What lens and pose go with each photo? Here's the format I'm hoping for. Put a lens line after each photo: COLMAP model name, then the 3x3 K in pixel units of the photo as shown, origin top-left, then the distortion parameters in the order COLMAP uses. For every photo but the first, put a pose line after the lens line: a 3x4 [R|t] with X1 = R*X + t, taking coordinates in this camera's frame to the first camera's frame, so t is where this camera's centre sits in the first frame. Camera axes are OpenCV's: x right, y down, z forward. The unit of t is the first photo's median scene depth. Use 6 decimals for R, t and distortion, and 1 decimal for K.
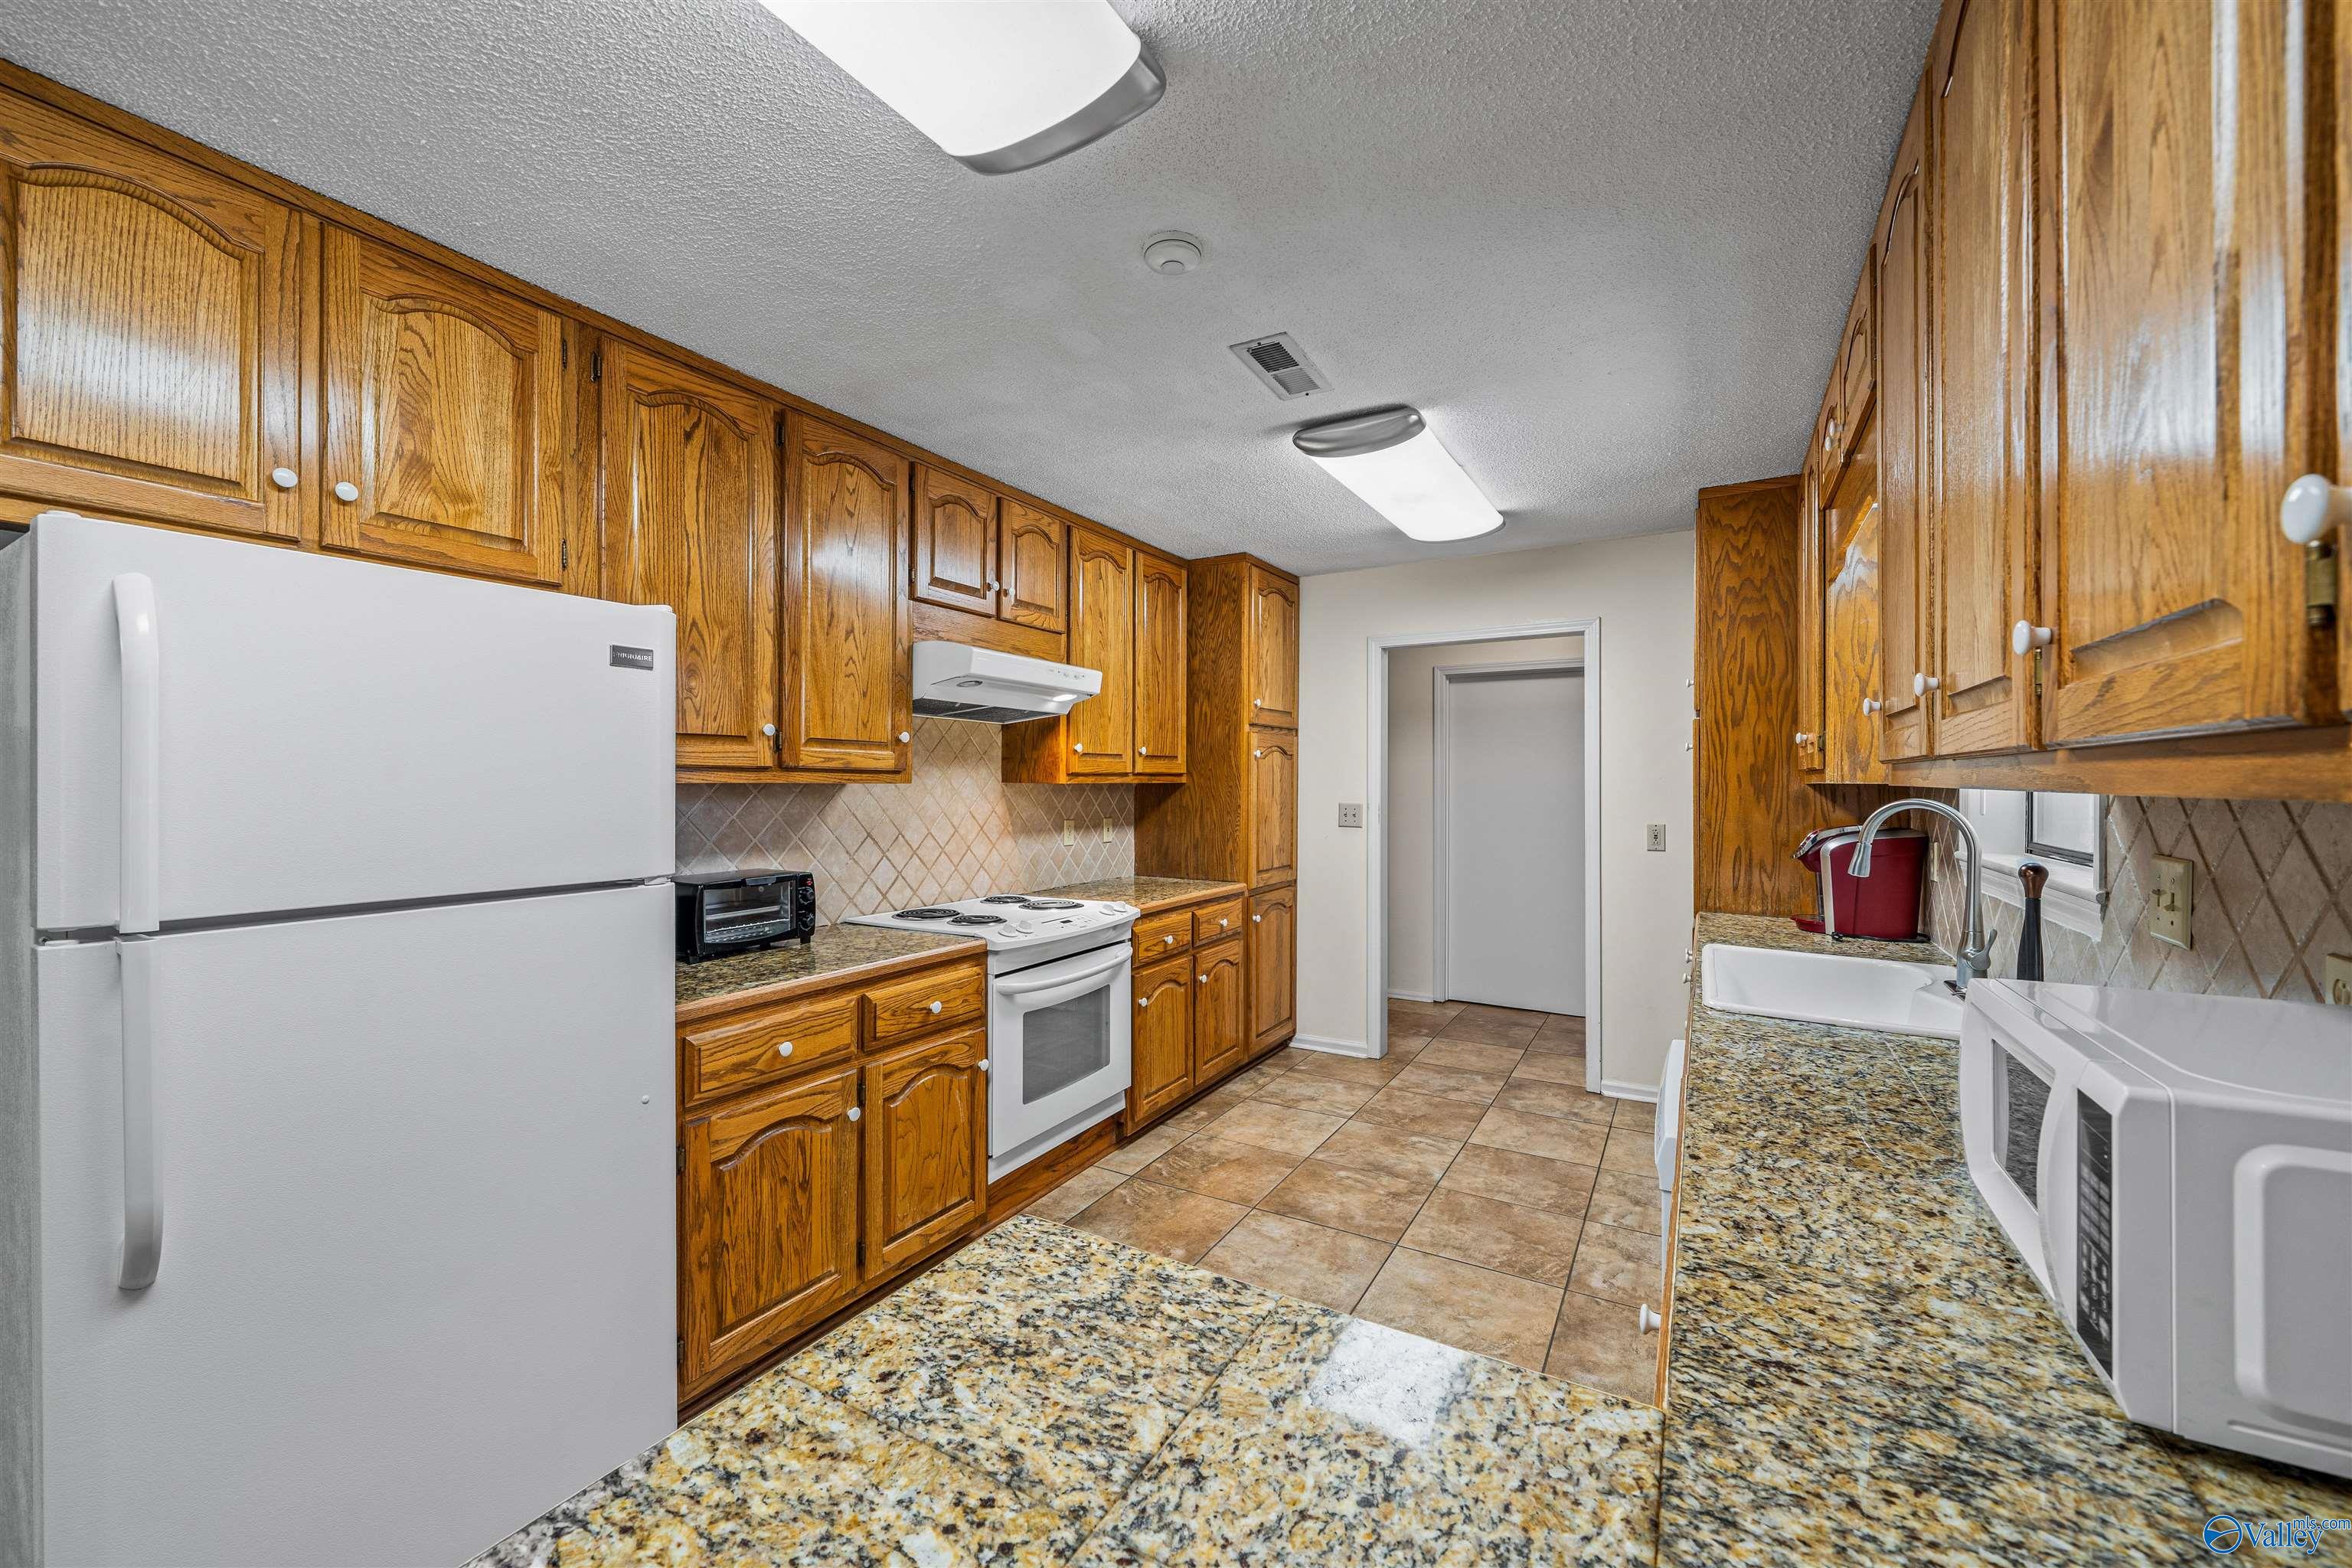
lens RADIAL K [[927.1, 0, 1171.1], [0, 927.1, 774.9], [0, 0, 1]] dist [-0.002705, 0.000559]
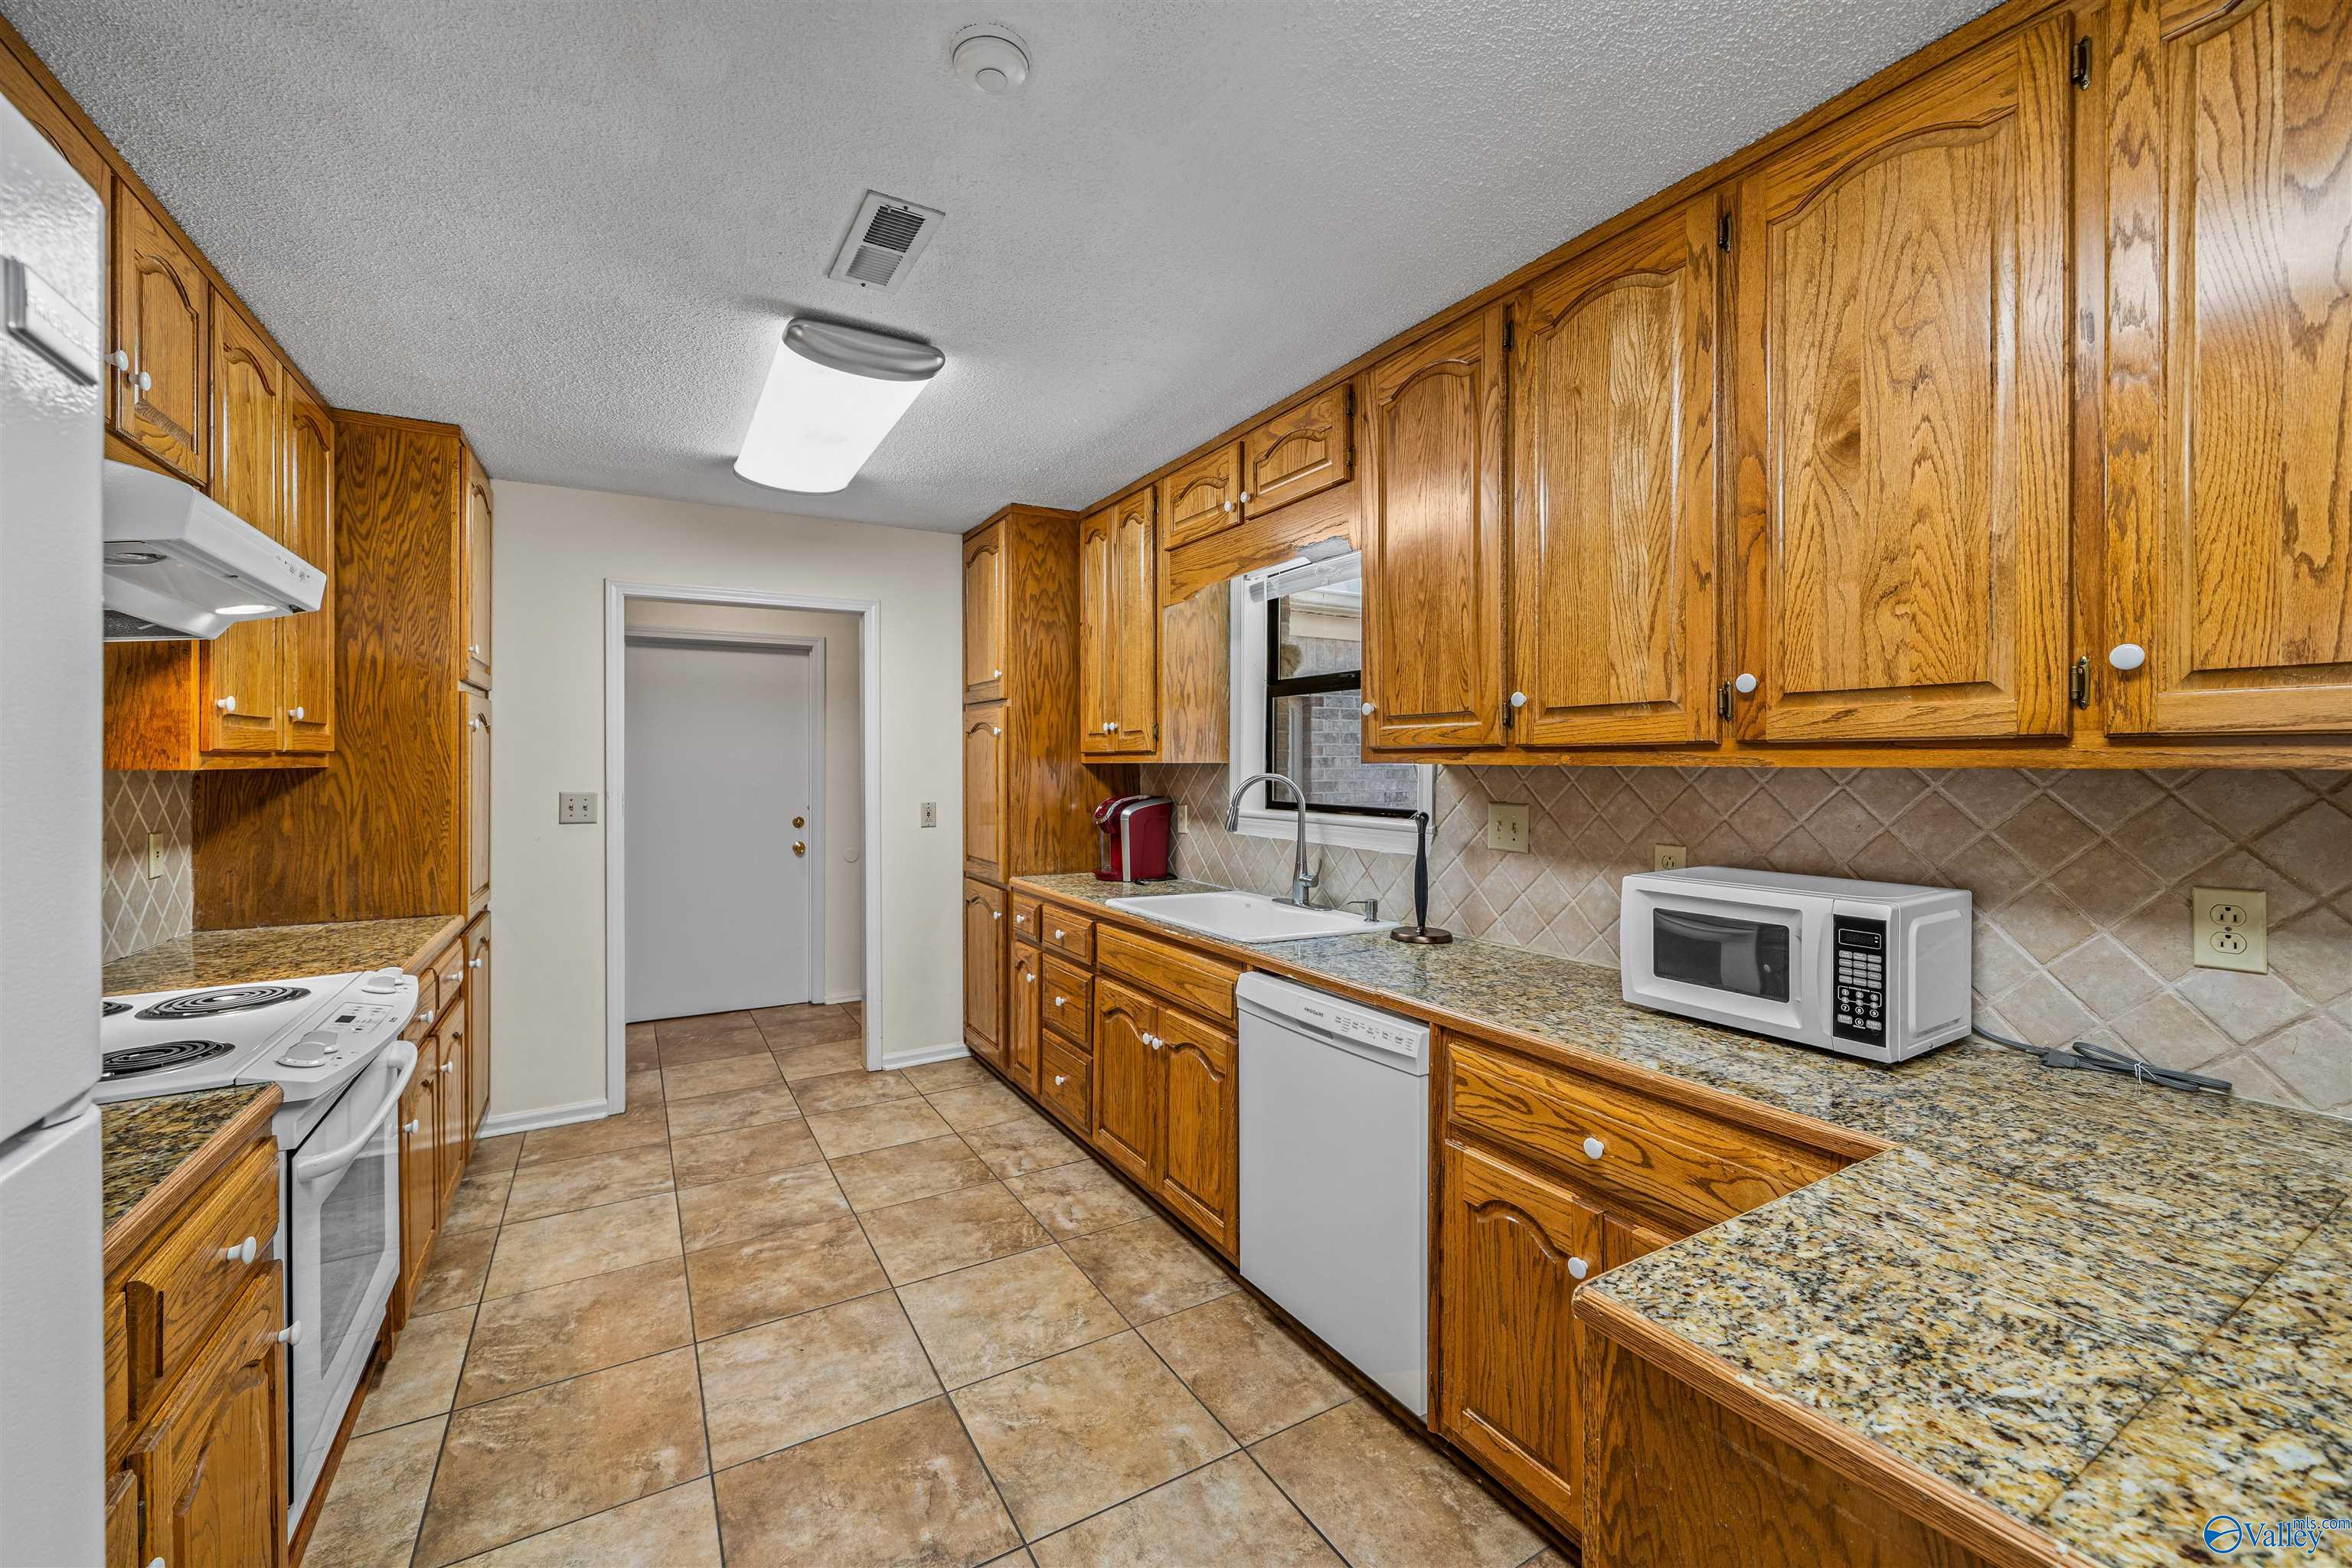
lens RADIAL K [[927.1, 0, 1171.3], [0, 927.1, 762.6], [0, 0, 1]] dist [-0.002705, 0.000559]
pose [[0.496390, -0.004332, 0.868089, -0.328426], [-0.001886, 0.999980, 0.006069, 0.000620], [-0.868097, -0.004650, 0.496372, 0.281727]]
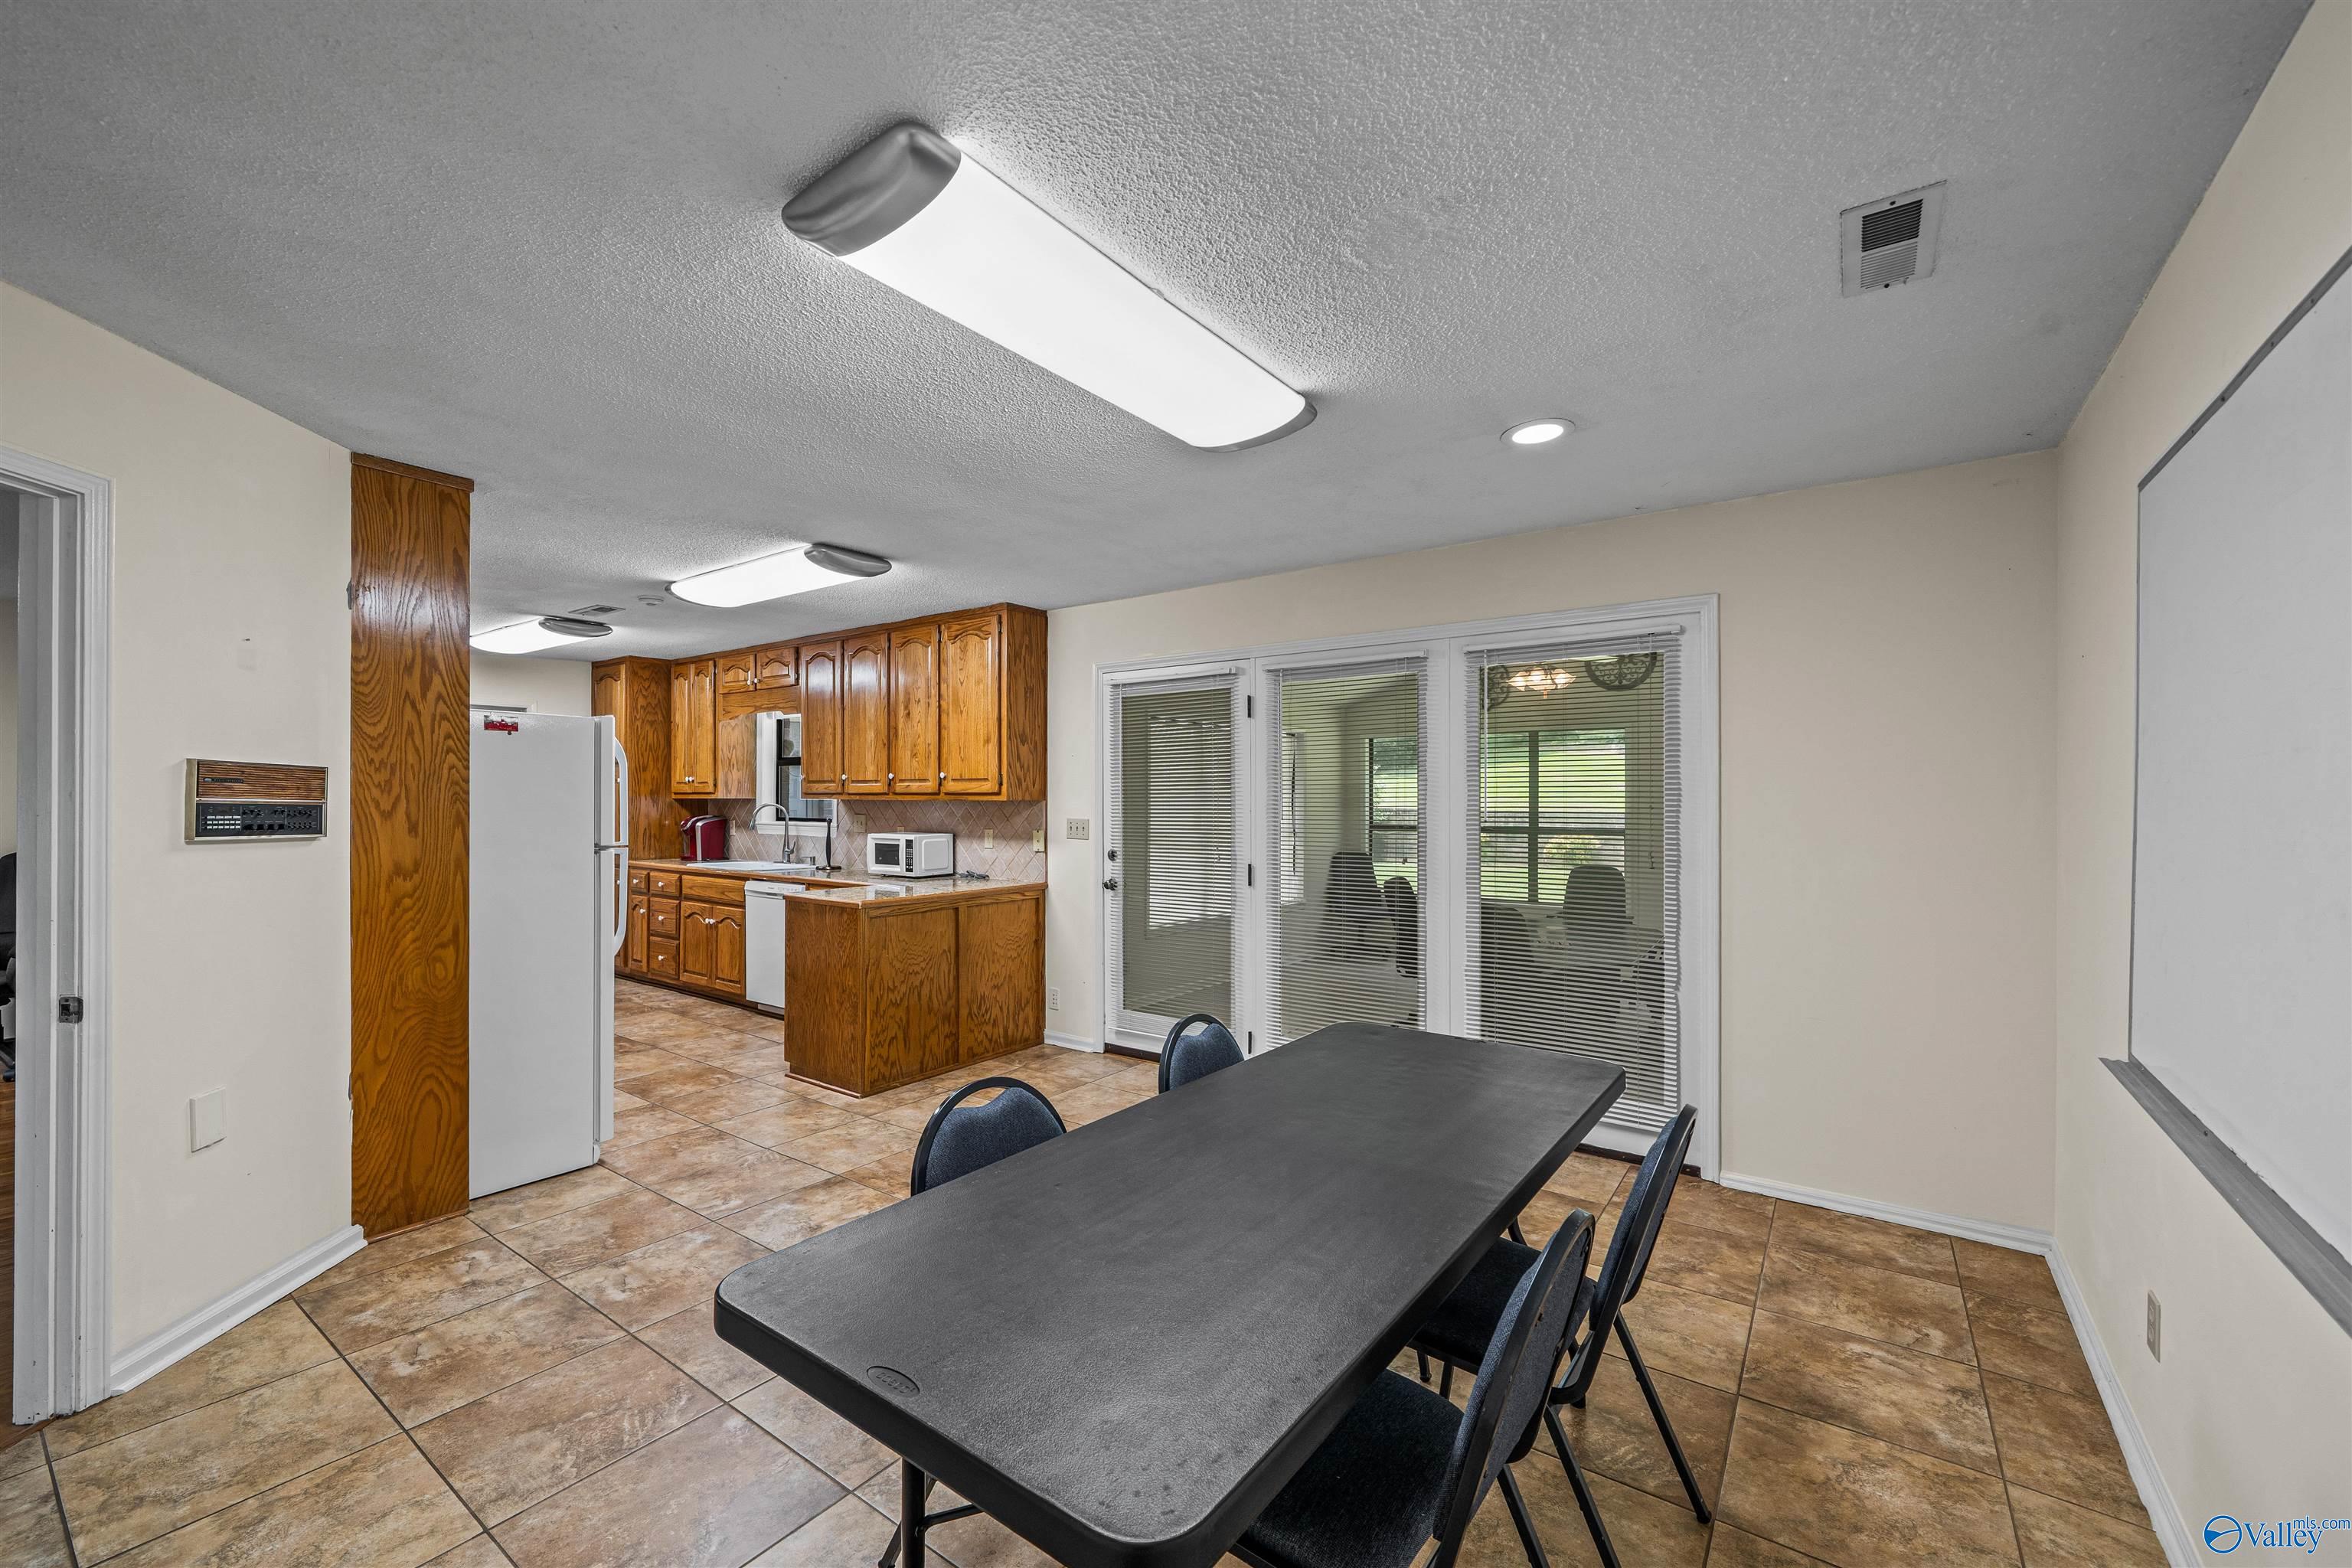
lens RADIAL K [[927.1, 0, 1159.9], [0, 927.1, 795.0], [0, 0, 1]] dist [-0.002705, 0.000559]
pose [[0.116832, -0.002514, 0.993148, -1.398185], [-0.005218, 0.999981, 0.003145, -0.011827], [-0.993138, -0.005550, 0.116817, -0.431912]]
